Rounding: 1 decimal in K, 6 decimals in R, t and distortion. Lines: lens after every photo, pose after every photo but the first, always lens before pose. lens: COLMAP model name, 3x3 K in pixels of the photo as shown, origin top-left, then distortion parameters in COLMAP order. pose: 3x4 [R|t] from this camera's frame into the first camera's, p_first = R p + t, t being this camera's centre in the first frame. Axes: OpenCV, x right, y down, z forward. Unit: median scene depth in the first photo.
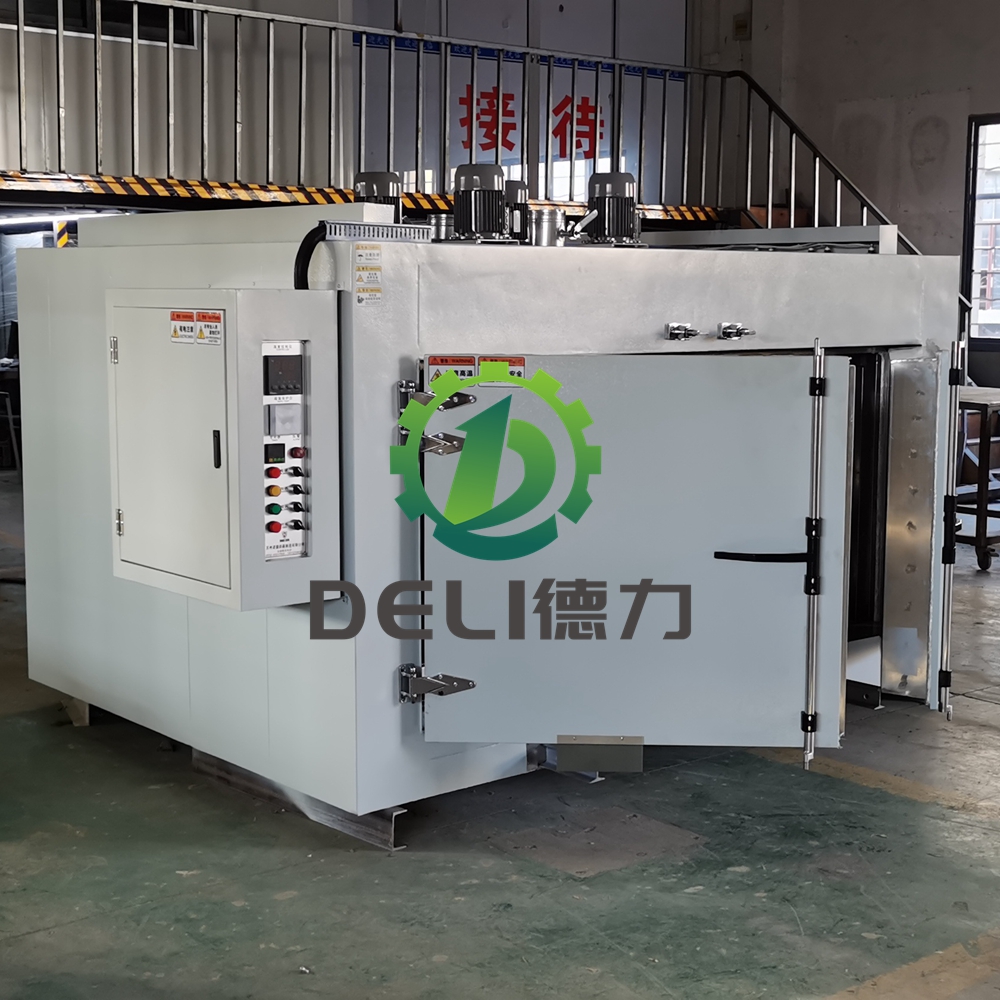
lens RADIAL K [[1675.7, 0, 535.5], [0, 1675.7, 480.2], [0, 0, 1]] dist [0.048324, 0.000000]
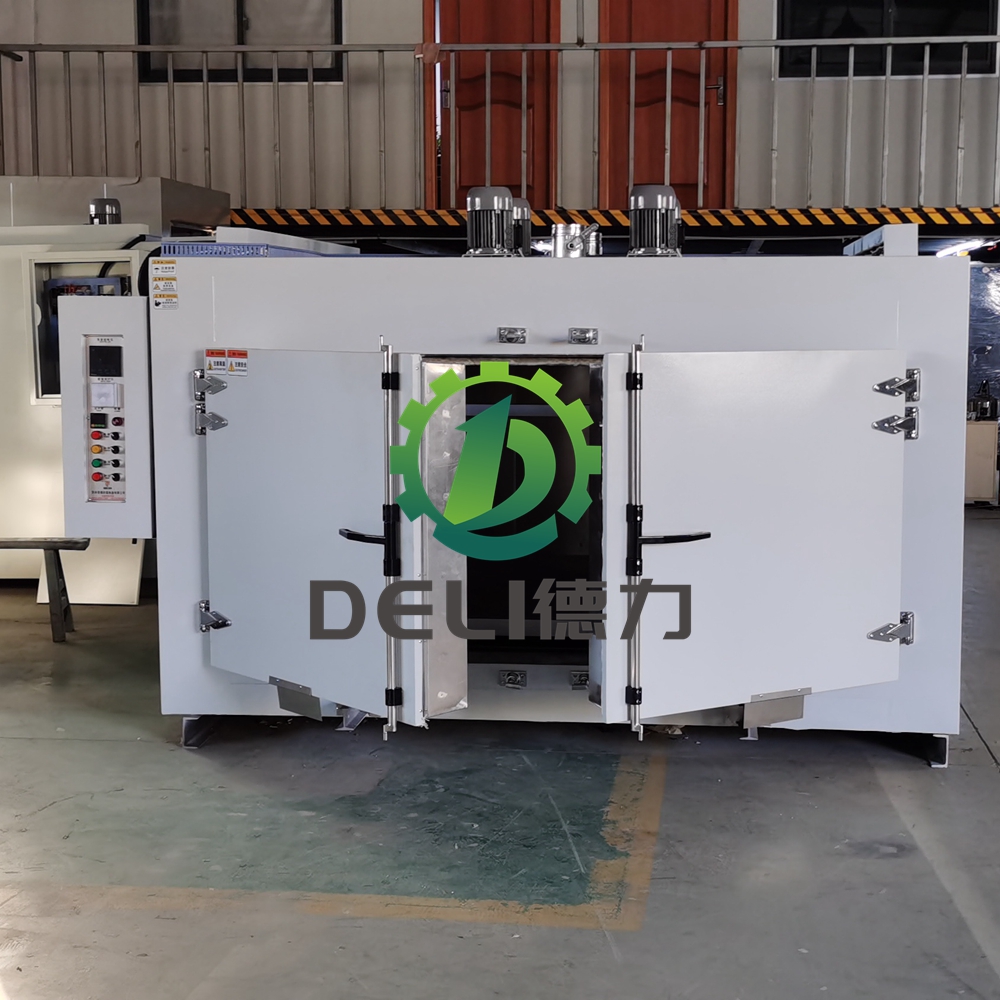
lens RADIAL K [[1675.7, 0, 567.2], [0, 1675.7, 481.6], [0, 0, 1]] dist [0.048324, 0.000000]
pose [[0.692014, 0.066372, -0.718826, 1.005419], [-0.082250, 0.996529, 0.012831, -0.014840], [0.717183, 0.050245, 0.695071, 0.335992]]
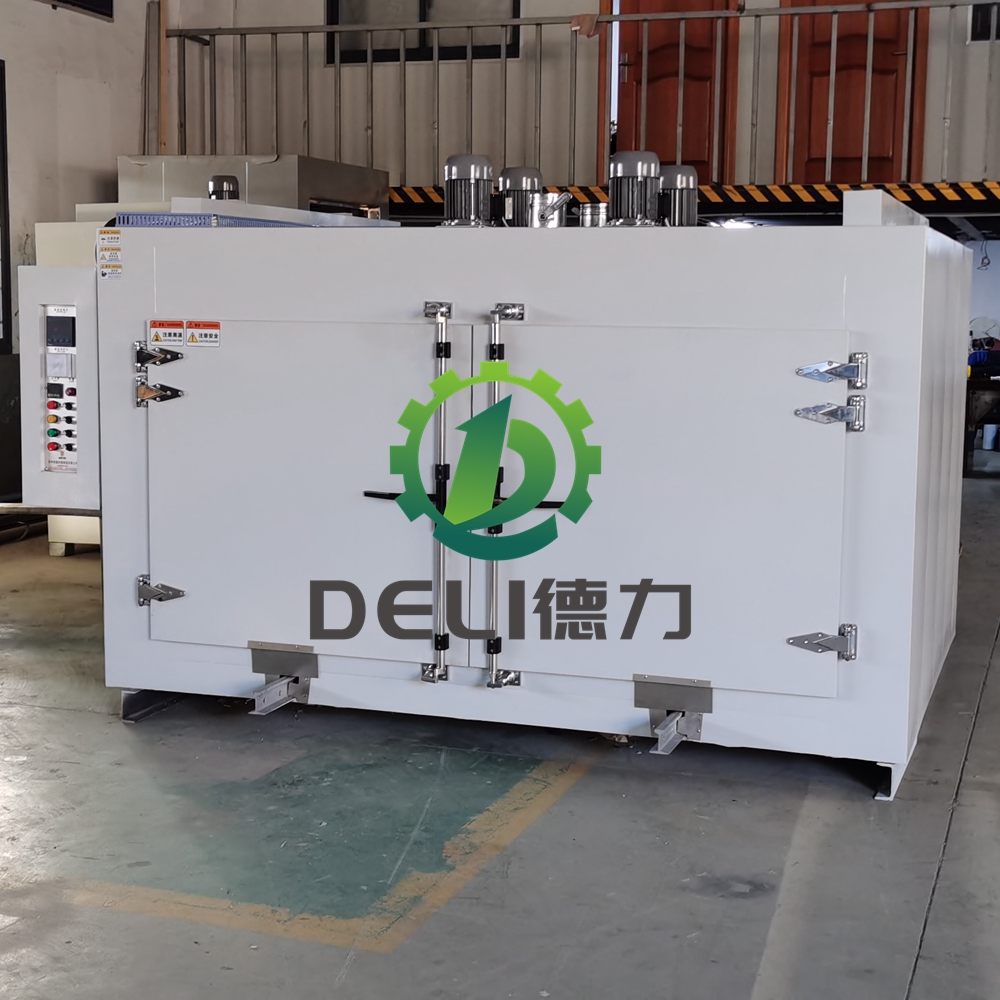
lens RADIAL K [[1675.7, 0, 521.3], [0, 1675.7, 478.7], [0, 0, 1]] dist [0.048324, 0.000000]
pose [[0.509874, 0.092849, -0.855223, 1.121549], [-0.109620, 0.993066, 0.042460, -0.041671], [0.853236, 0.072101, 0.516517, 0.608923]]
